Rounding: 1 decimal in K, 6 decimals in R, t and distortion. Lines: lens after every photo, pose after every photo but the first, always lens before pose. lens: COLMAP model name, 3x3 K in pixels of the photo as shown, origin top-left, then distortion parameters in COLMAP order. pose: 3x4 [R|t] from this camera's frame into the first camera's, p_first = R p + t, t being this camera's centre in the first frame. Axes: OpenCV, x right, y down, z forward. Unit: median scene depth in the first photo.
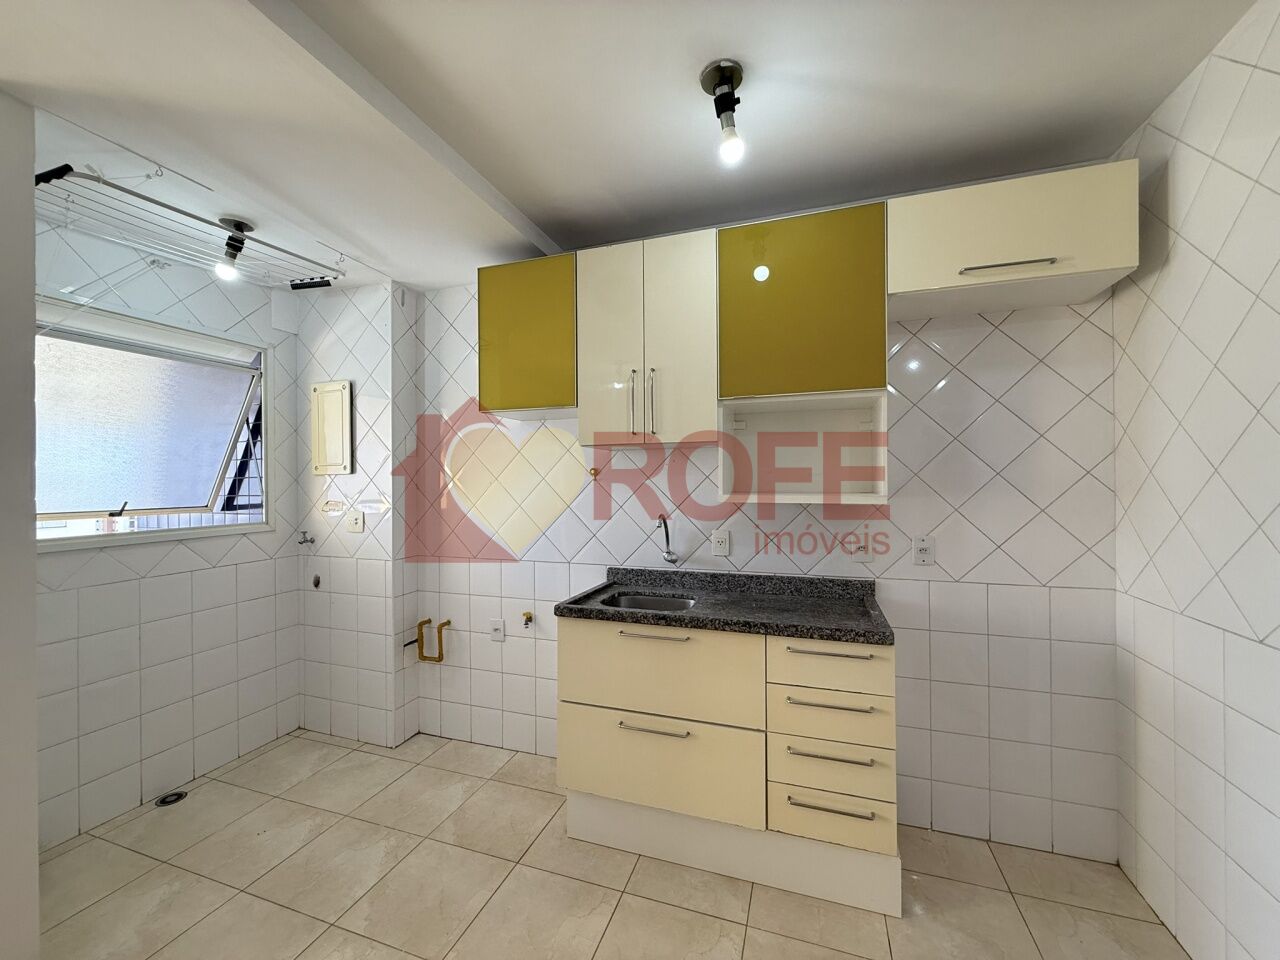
lens RADIAL K [[510.6, 0, 633.6], [0, 510.6, 482.4], [0, 0, 1]] dist [0.003897, 0.000197]
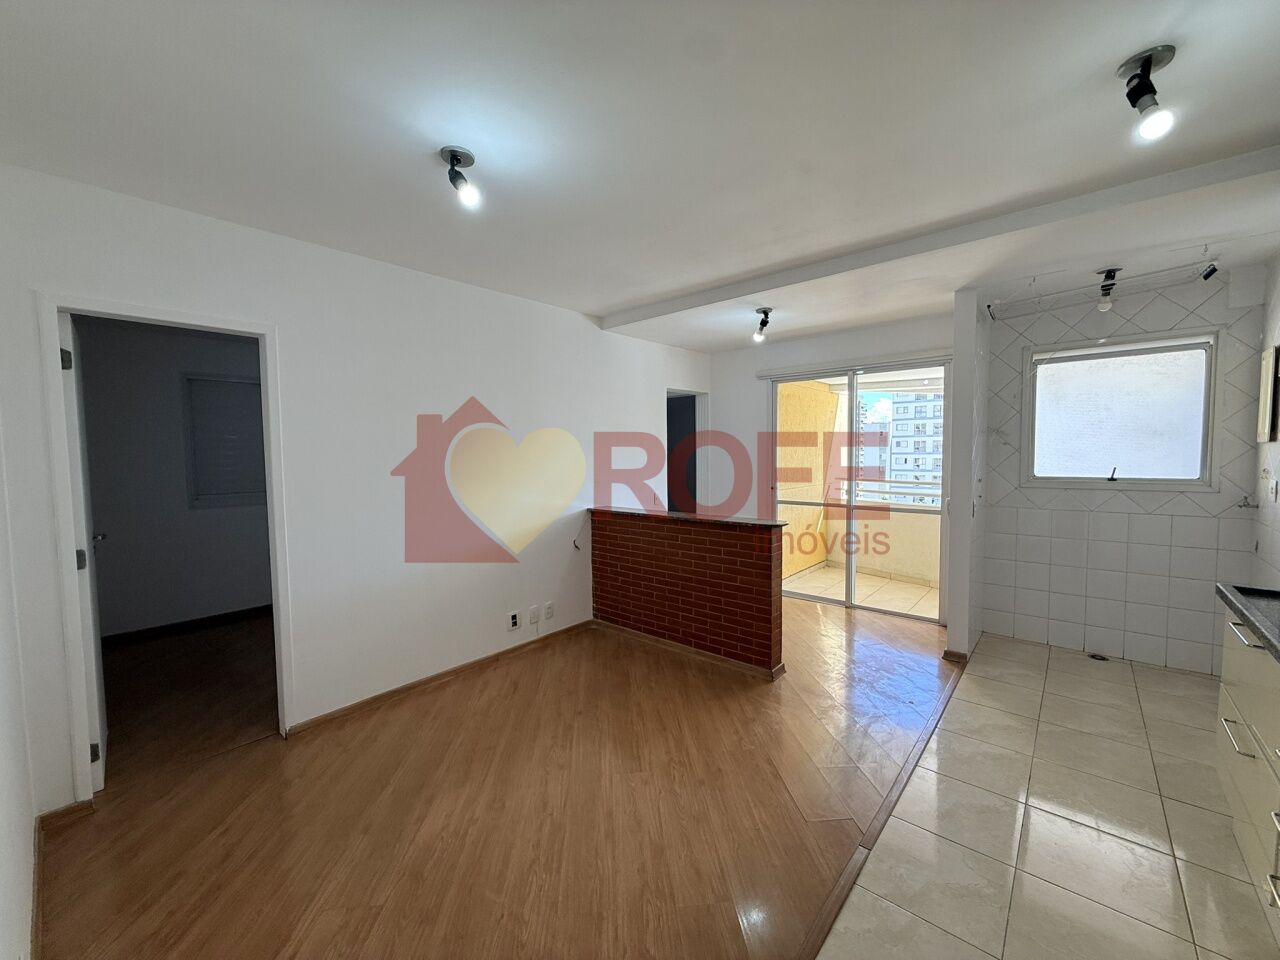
lens RADIAL K [[510.6, 0, 633.6], [0, 510.6, 482.4], [0, 0, 1]] dist [0.003897, 0.000197]
pose [[-0.378541, 0.067786, -0.923099, 1.212086], [0.012481, 0.997598, 0.068139, -0.030498], [0.925500, 0.014273, -0.378478, 0.351060]]
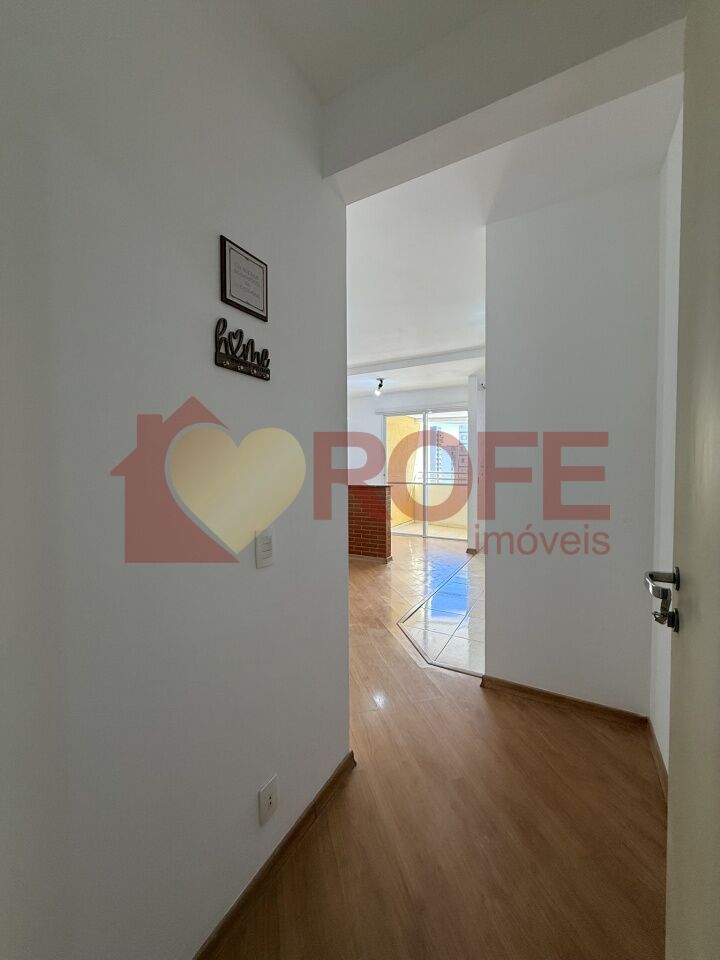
lens RADIAL K [[382.9, 0, 360.0], [0, 382.9, 480.0], [0, 0, 1]] dist [0.003897, 0.000197]
pose [[-0.175511, 0.047304, -0.983340, 2.059280], [0.004388, 0.998873, 0.047268, 0.069806], [0.984468, 0.003982, -0.175521, 0.419647]]
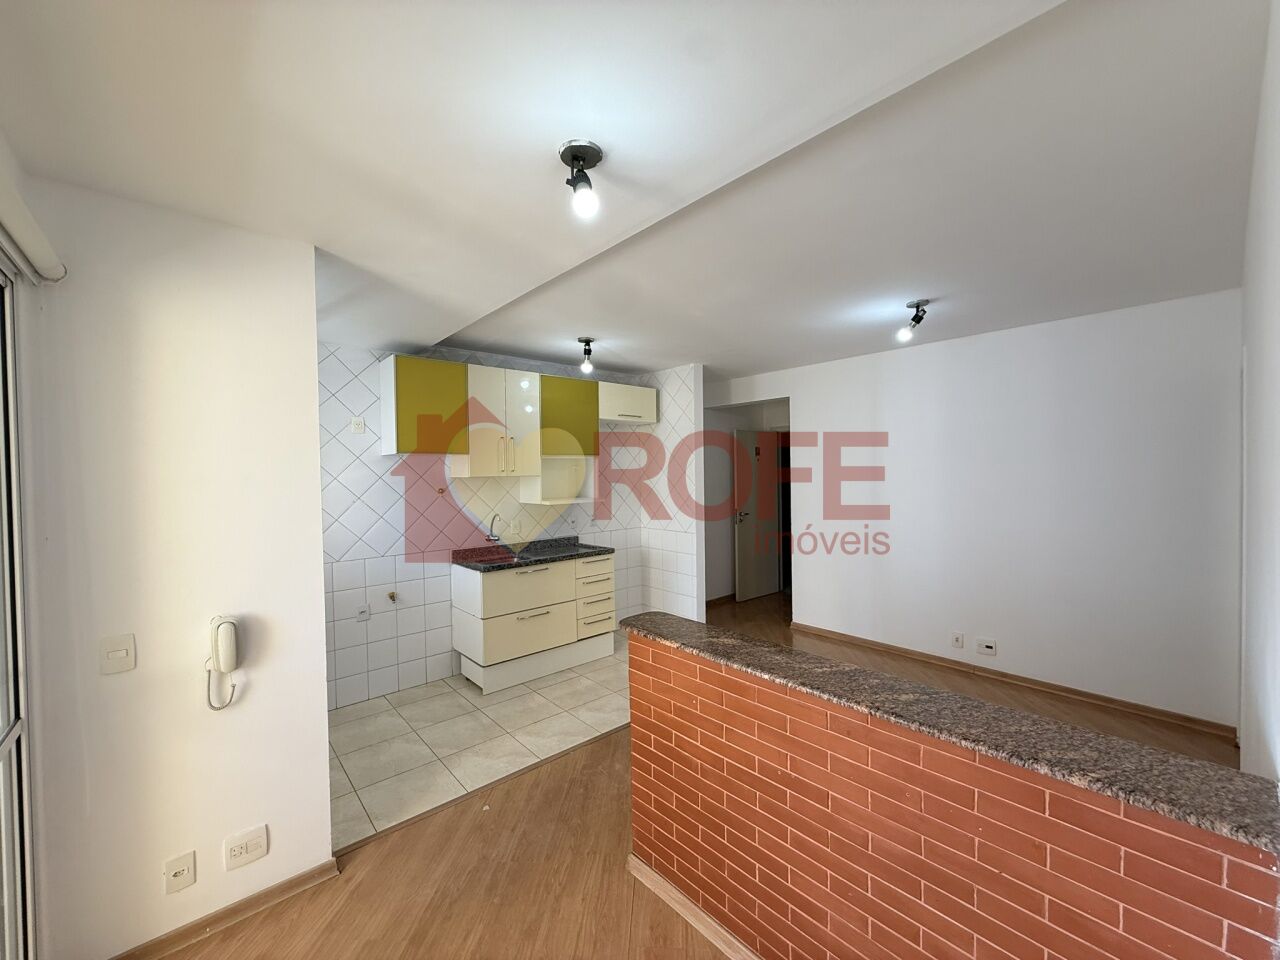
lens RADIAL K [[510.6, 0, 633.6], [0, 510.6, 482.4], [0, 0, 1]] dist [0.003897, 0.000197]
pose [[0.498206, -0.017226, 0.866888, -1.502477], [0.015993, 0.999815, 0.010676, -0.071522], [-0.866911, 0.008545, 0.498389, -0.382157]]
